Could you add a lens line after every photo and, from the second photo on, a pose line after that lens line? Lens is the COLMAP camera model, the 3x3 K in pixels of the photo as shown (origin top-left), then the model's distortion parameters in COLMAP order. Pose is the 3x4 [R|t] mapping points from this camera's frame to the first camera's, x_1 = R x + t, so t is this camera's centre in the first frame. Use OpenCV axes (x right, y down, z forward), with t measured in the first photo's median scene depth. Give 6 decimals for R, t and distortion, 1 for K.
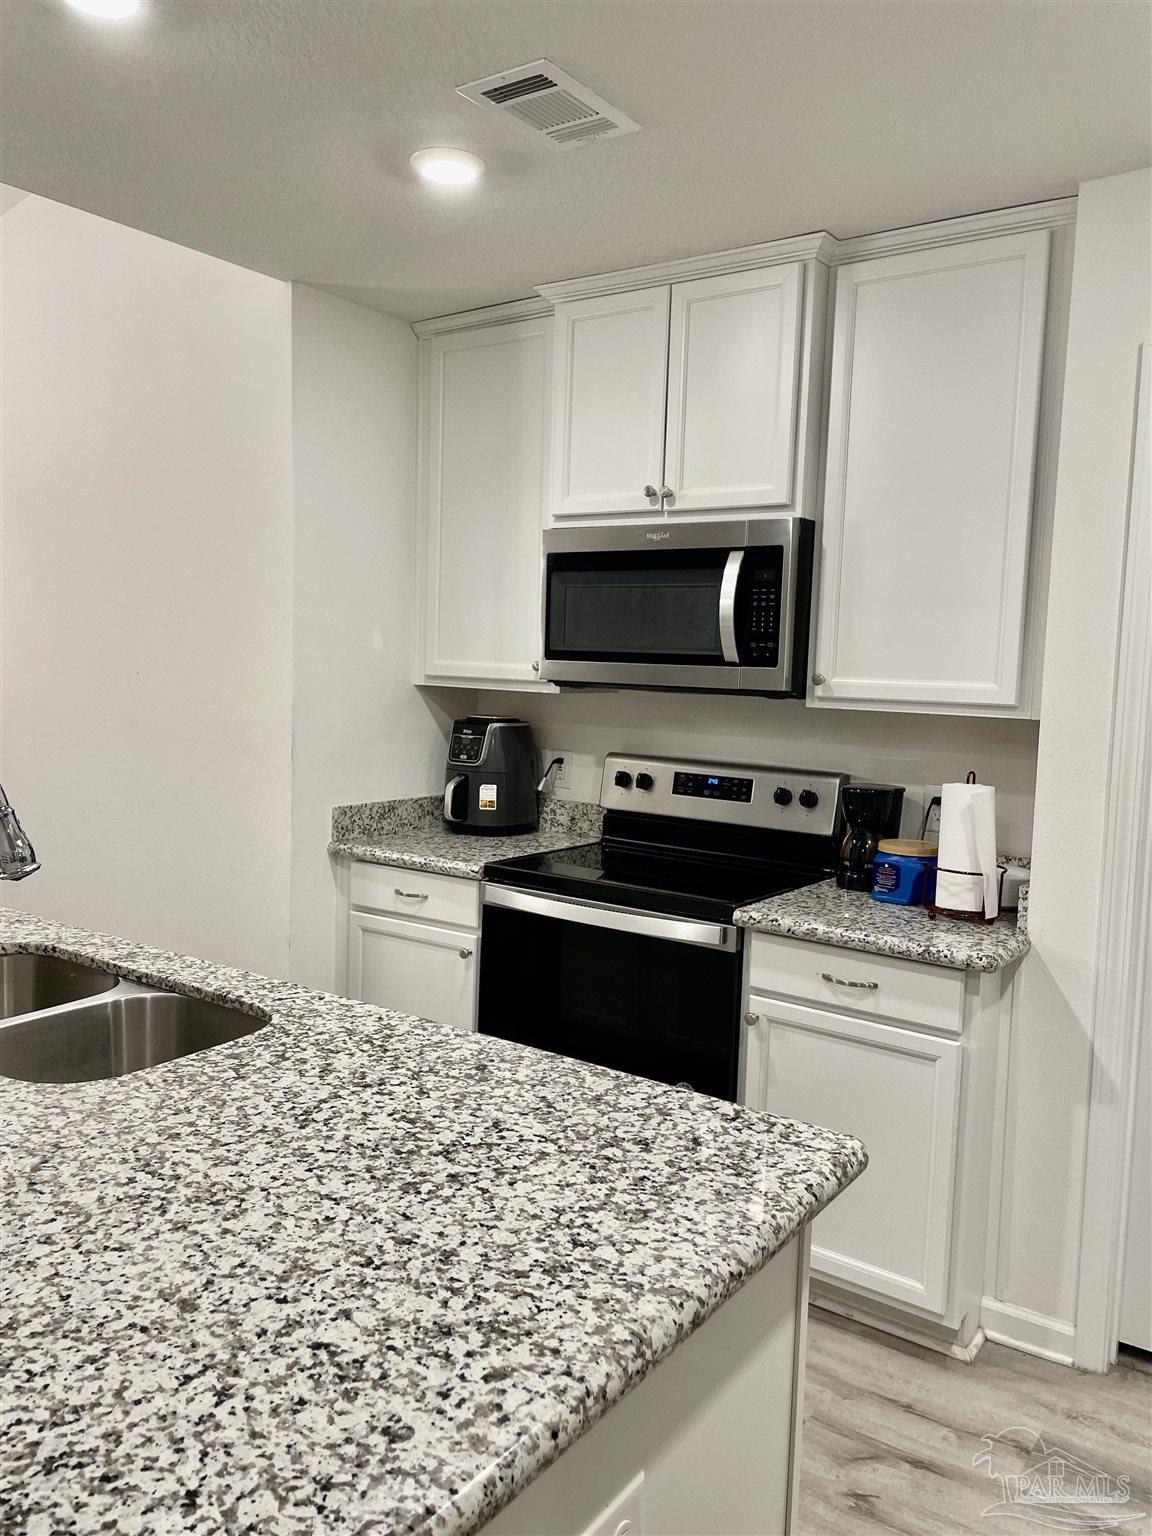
lens RADIAL K [[1156.4, 0, 583.0], [0, 1156.4, 763.6], [0, 0, 1]] dist [0.096032, -0.130518]
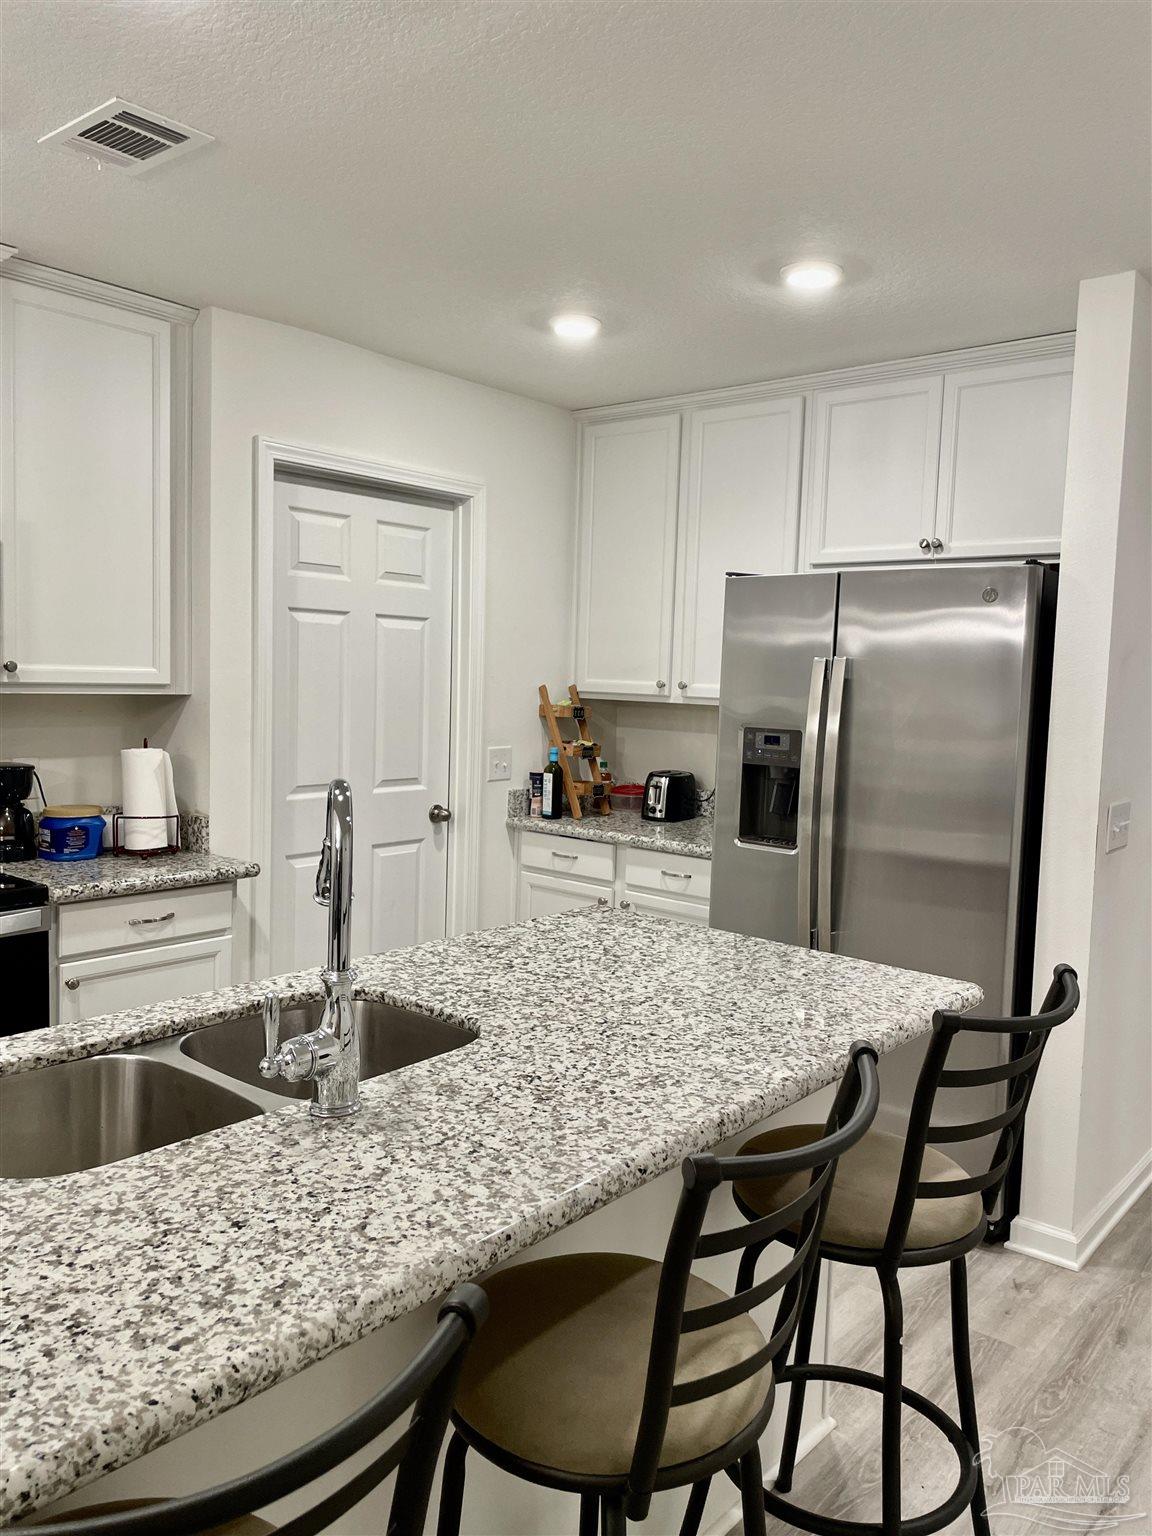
lens RADIAL K [[1156.4, 0, 583.0], [0, 1156.4, 763.6], [0, 0, 1]] dist [0.096032, -0.130518]
pose [[0.086574, -0.112203, 0.989907, -1.395287], [0.064835, 0.992166, 0.106788, -0.111039], [-0.994133, 0.054935, 0.093171, 0.666572]]
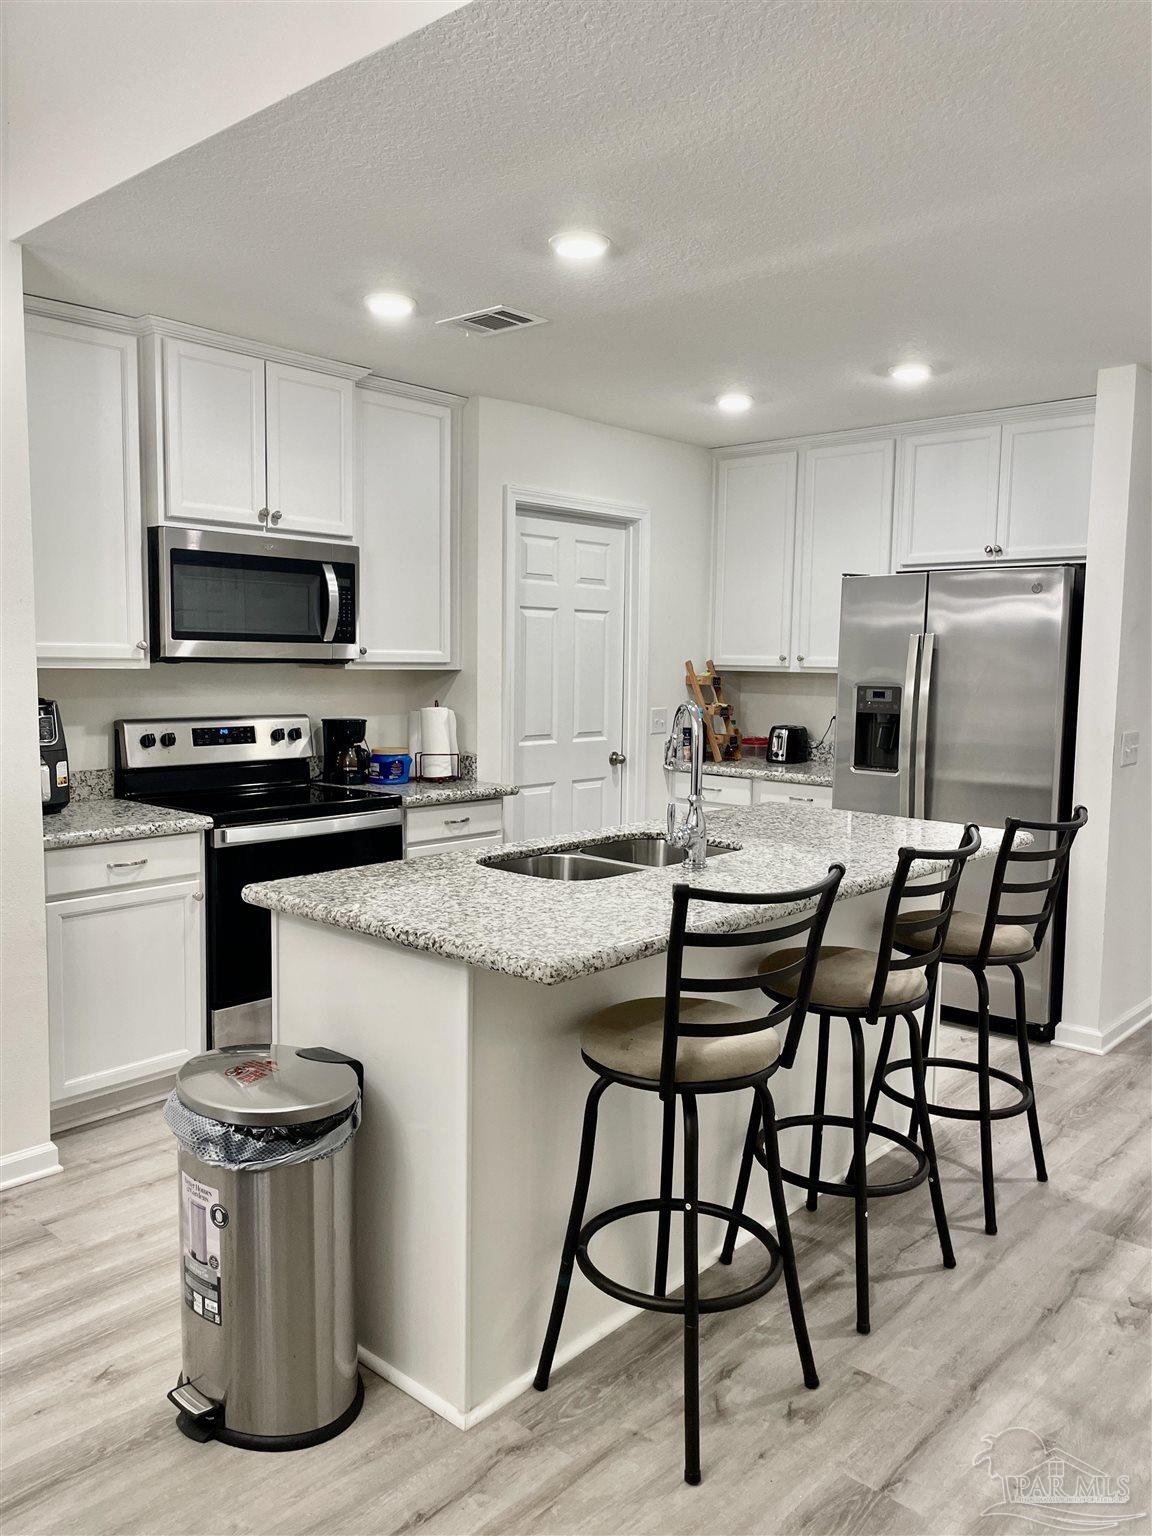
lens RADIAL K [[1156.4, 0, 583.0], [0, 1156.4, 763.6], [0, 0, 1]] dist [0.096032, -0.130518]
pose [[0.123865, -0.124972, 0.984398, -2.249285], [0.082490, 0.989901, 0.115291, -0.132770], [-0.988864, 0.066923, 0.132923, 0.871542]]
